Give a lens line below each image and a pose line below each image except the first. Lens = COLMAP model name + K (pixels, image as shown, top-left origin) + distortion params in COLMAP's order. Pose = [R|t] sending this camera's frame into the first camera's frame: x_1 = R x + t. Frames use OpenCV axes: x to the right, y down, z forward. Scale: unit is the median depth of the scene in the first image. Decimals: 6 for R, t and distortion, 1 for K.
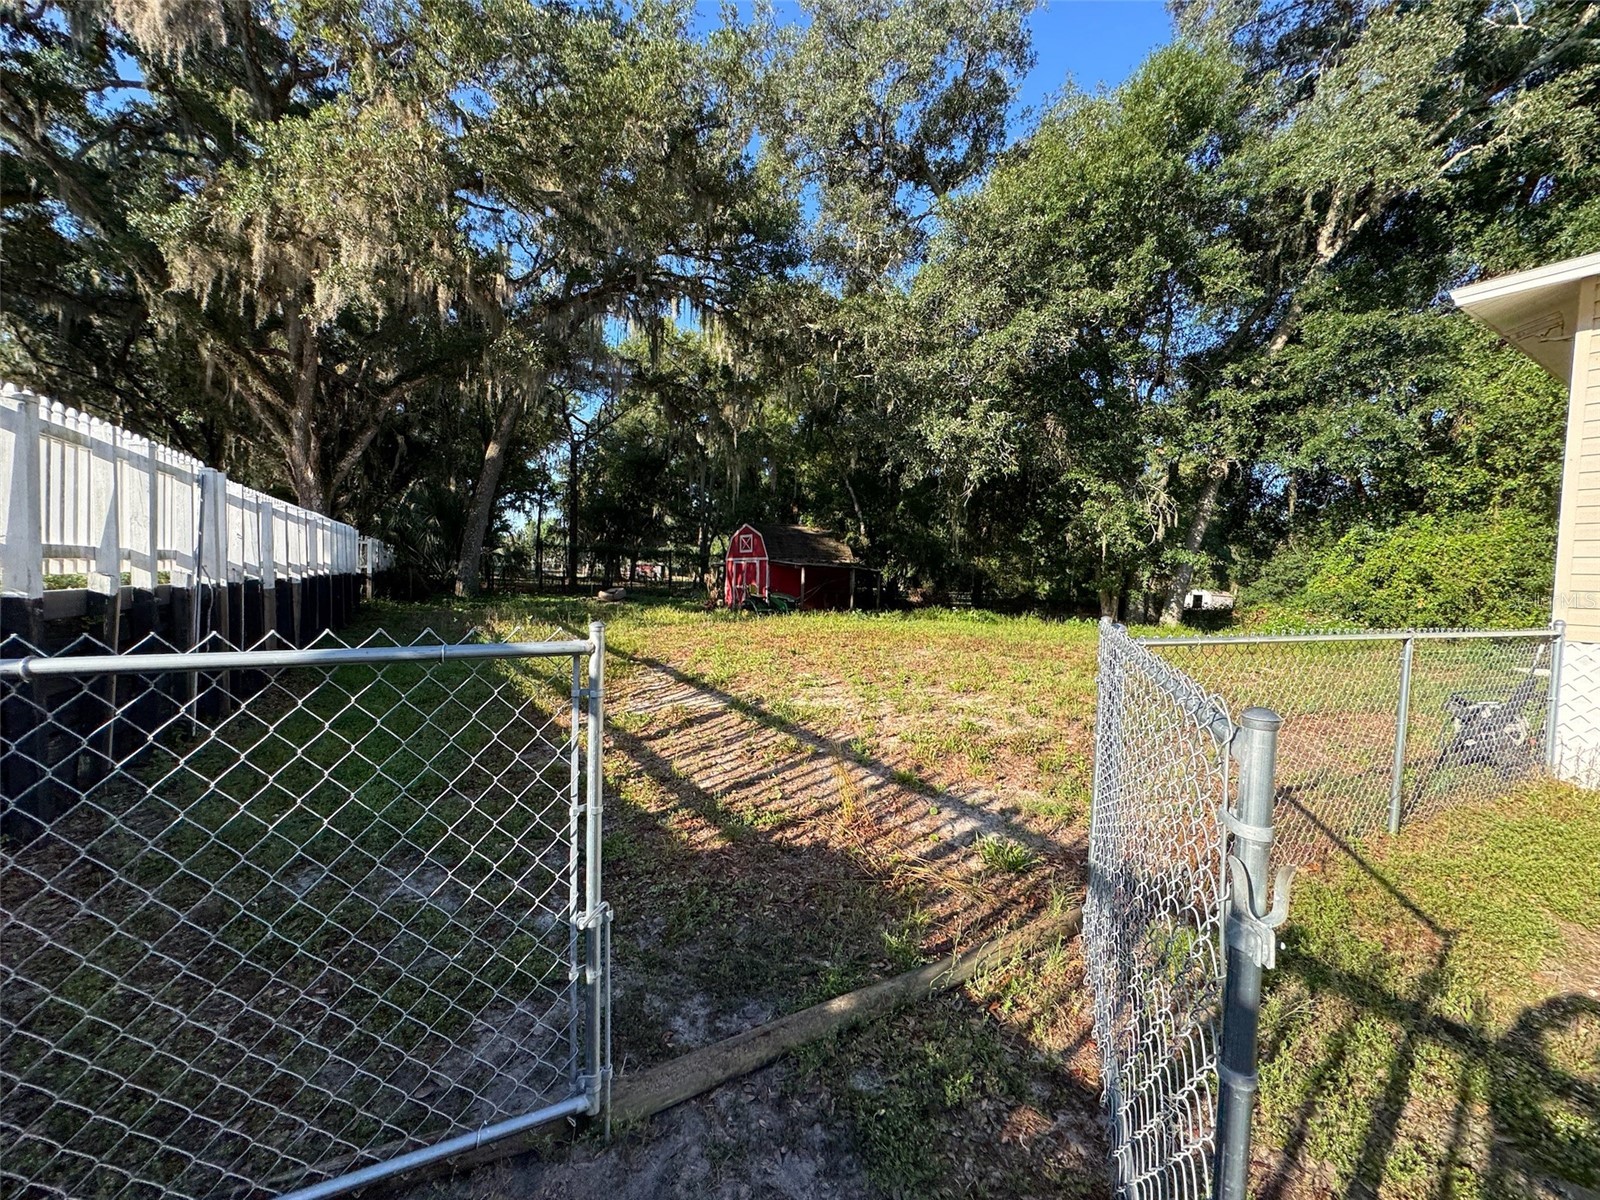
lens RADIAL K [[642.9, 0, 801.3], [0, 642.9, 599.2], [0, 0, 1]] dist [-0.003253, 0.000030]
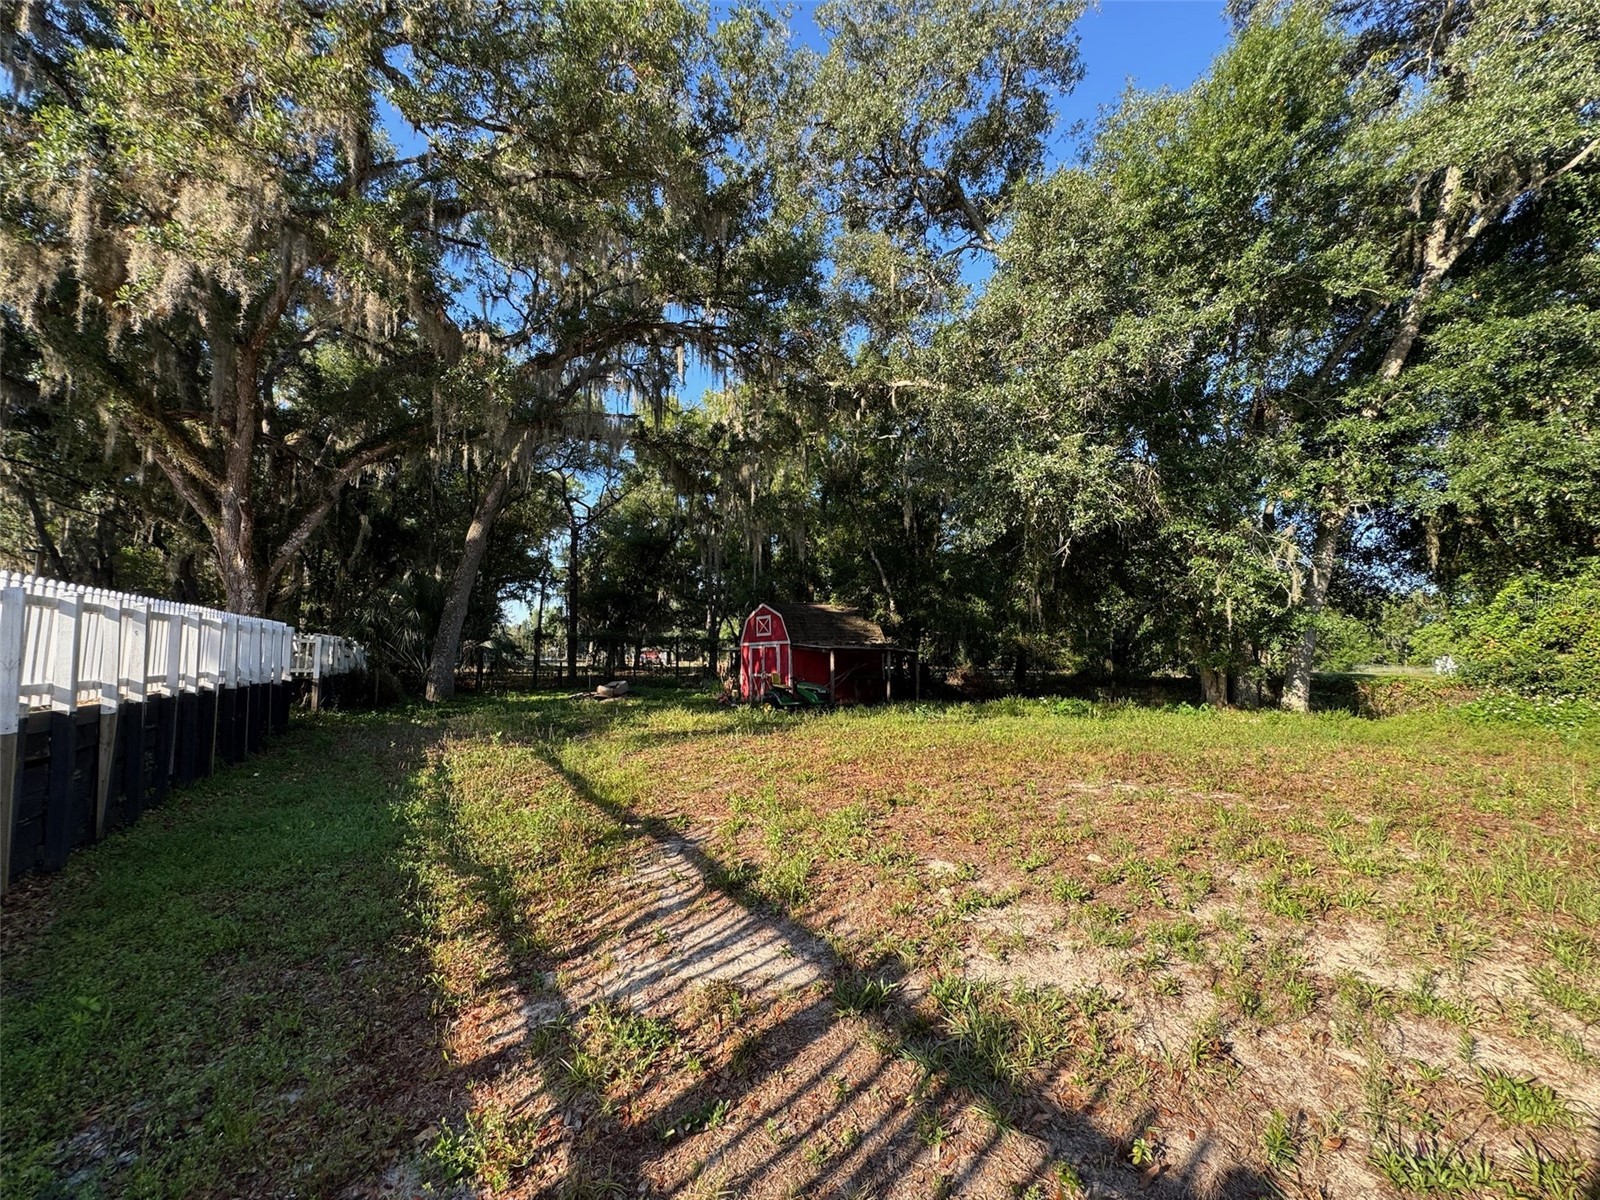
lens RADIAL K [[642.9, 0, 799.9], [0, 642.9, 597.8], [0, 0, 1]] dist [-0.003253, 0.000030]
pose [[0.999292, -0.036825, -0.007664, -0.042600], [0.035562, 0.991334, -0.126461, -0.017493], [0.012255, 0.126099, 0.991942, 0.180163]]
